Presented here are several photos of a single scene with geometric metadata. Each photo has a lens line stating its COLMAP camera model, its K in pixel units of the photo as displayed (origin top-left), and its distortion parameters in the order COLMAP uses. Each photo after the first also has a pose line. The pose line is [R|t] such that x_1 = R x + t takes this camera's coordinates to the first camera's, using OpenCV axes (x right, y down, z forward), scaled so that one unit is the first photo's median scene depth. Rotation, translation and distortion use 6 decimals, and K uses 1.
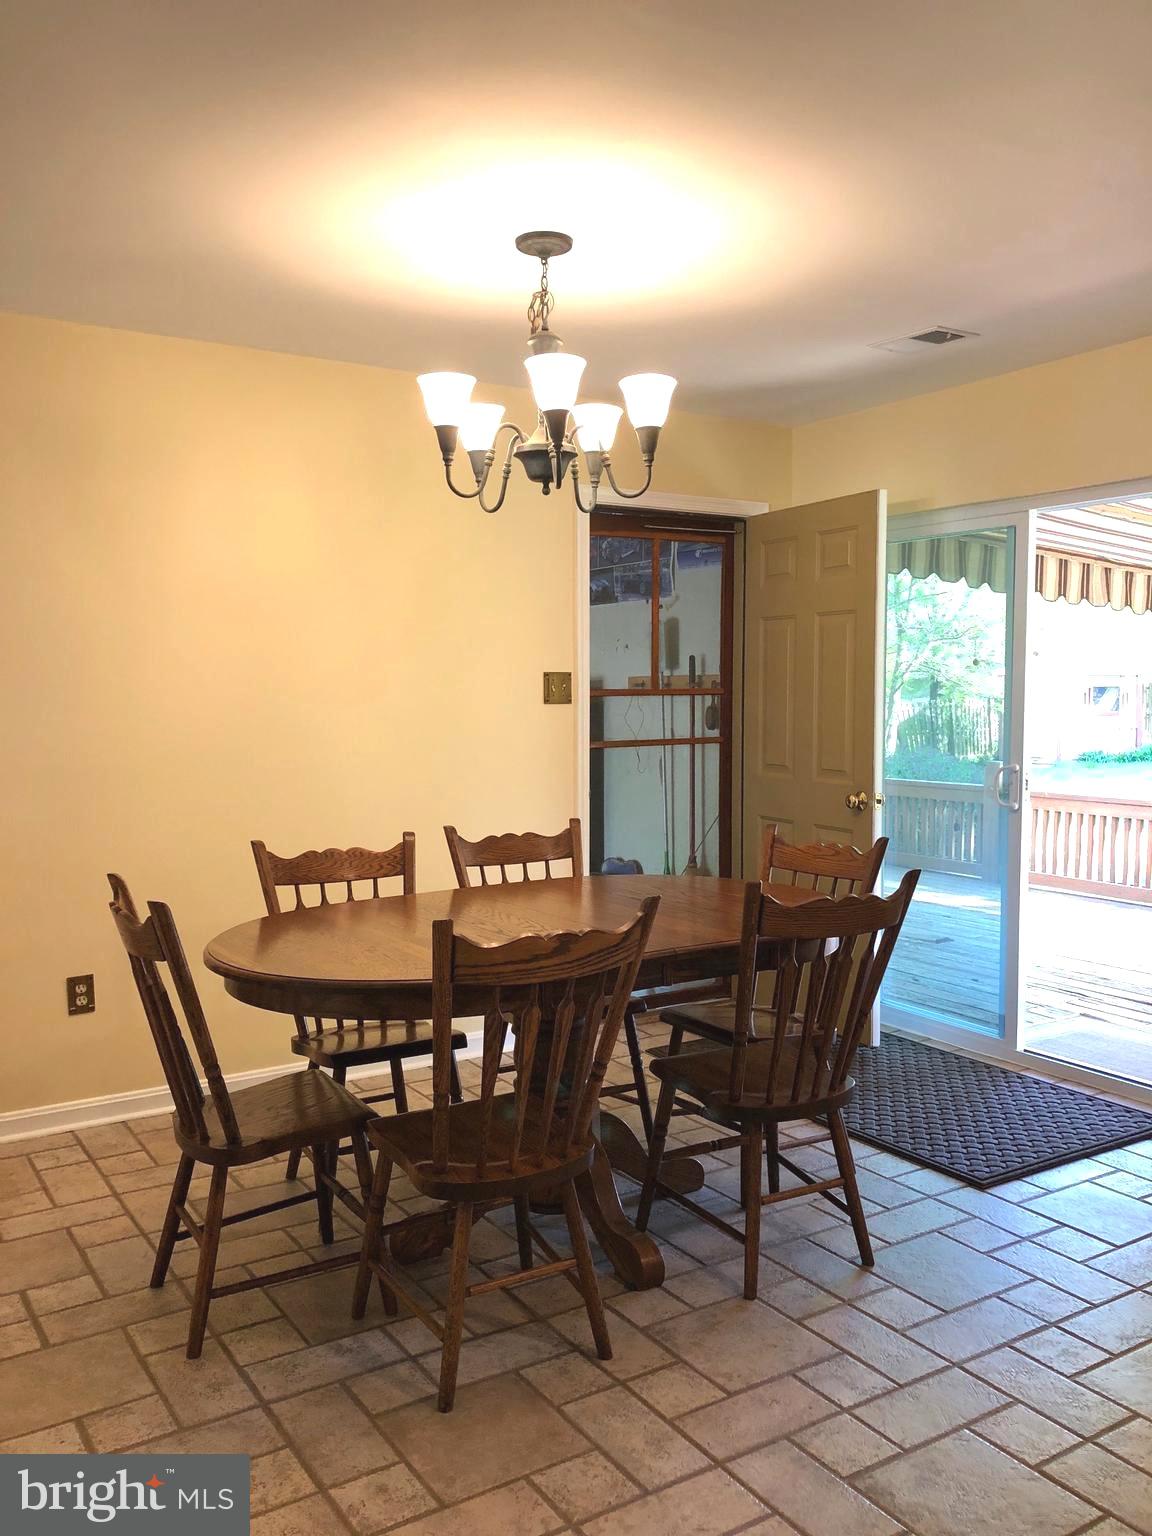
lens RADIAL K [[1263.6, 0, 568.2], [0, 1263.6, 757.8], [0, 0, 1]] dist [0.041651, -0.052312]
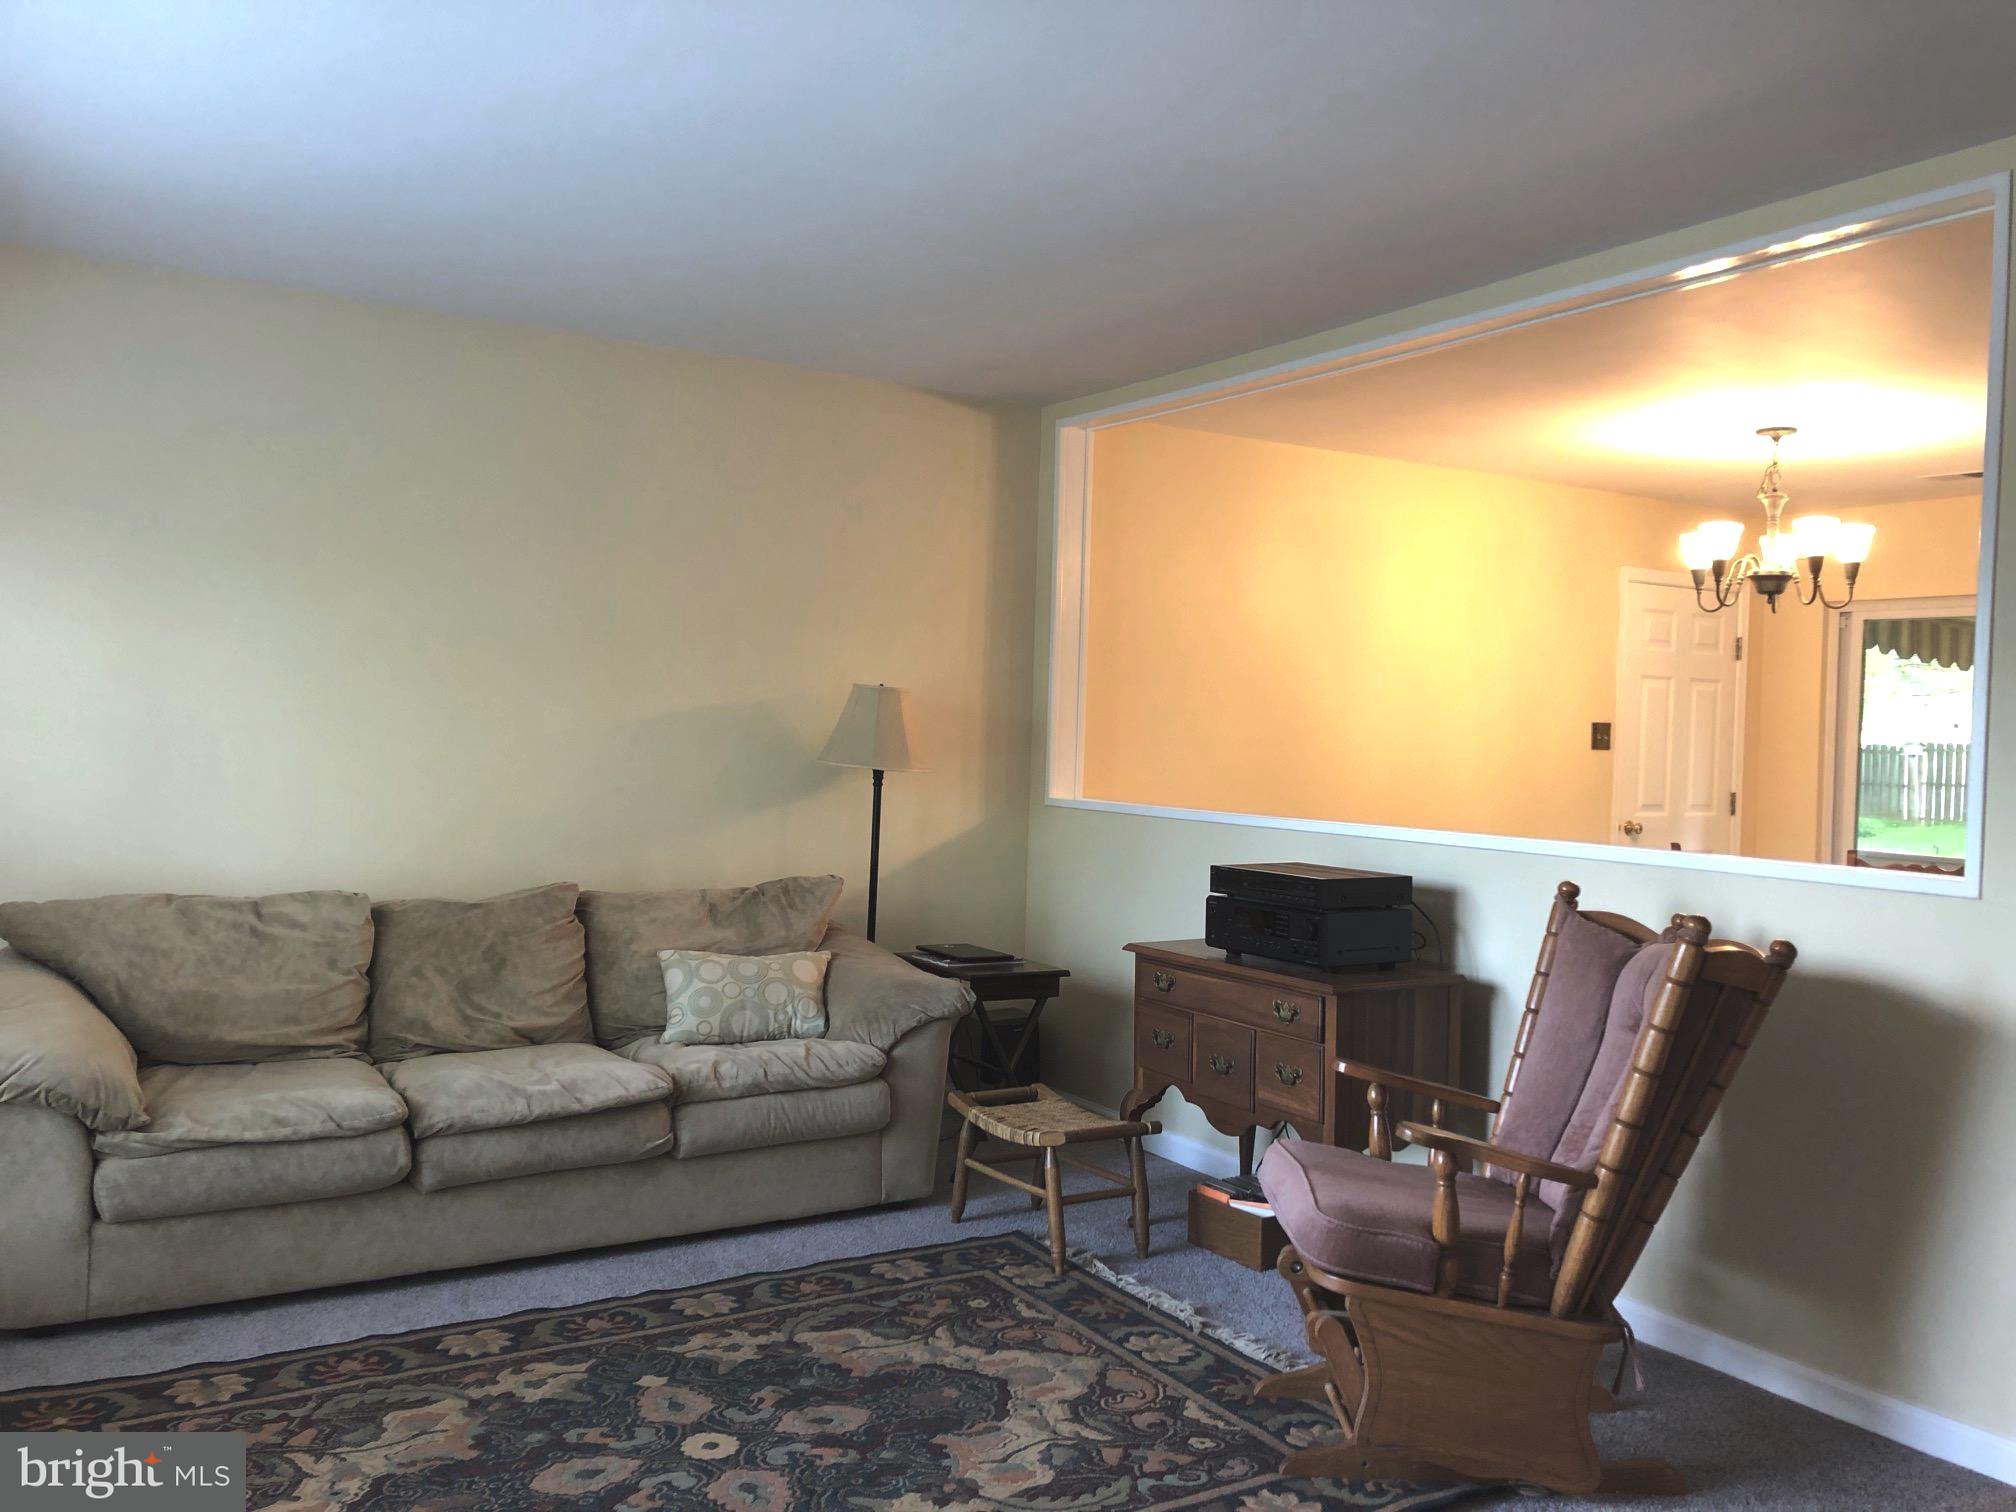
lens RADIAL K [[1658.5, 0, 1000.4], [0, 1658.5, 765.5], [0, 0, 1]] dist [0.041651, -0.052312]
pose [[0.999345, 0.034225, -0.011797, -0.864942], [-0.034537, 0.999028, -0.027378, 0.053432], [0.010848, 0.027768, 0.999556, -0.887252]]
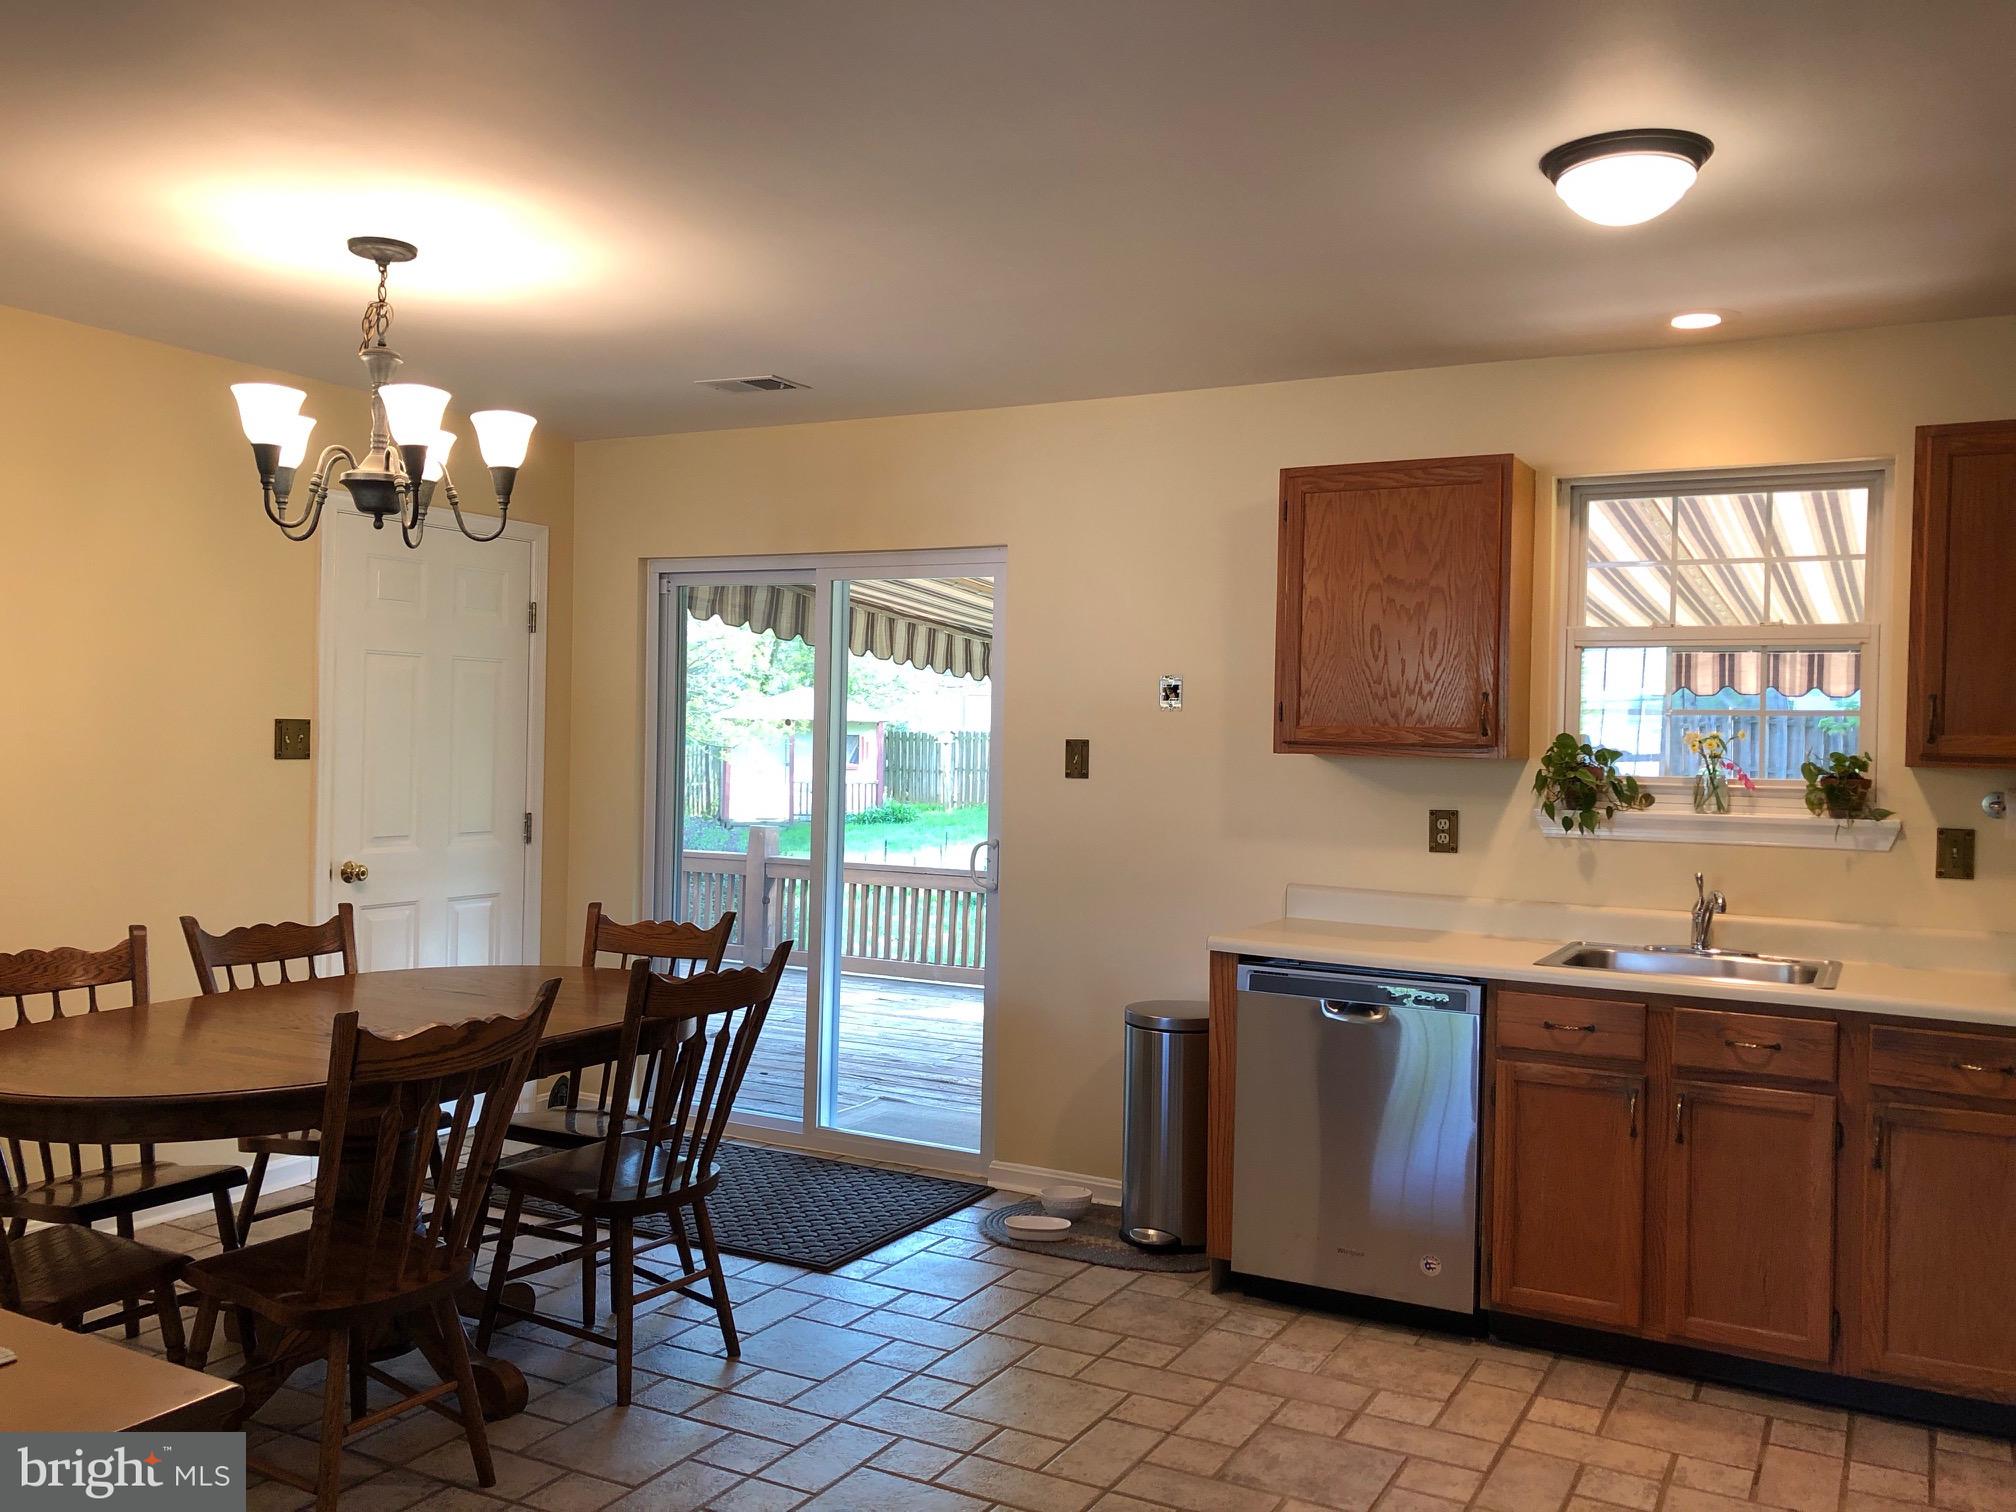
lens RADIAL K [[1658.5, 0, 1022.9], [0, 1658.5, 745.2], [0, 0, 1]] dist [0.041651, -0.052312]
pose [[0.870384, 0.020330, 0.491954, -0.197407], [0.001129, 0.999062, -0.043284, -0.009194], [-0.492373, 0.038230, 0.869544, -0.217638]]
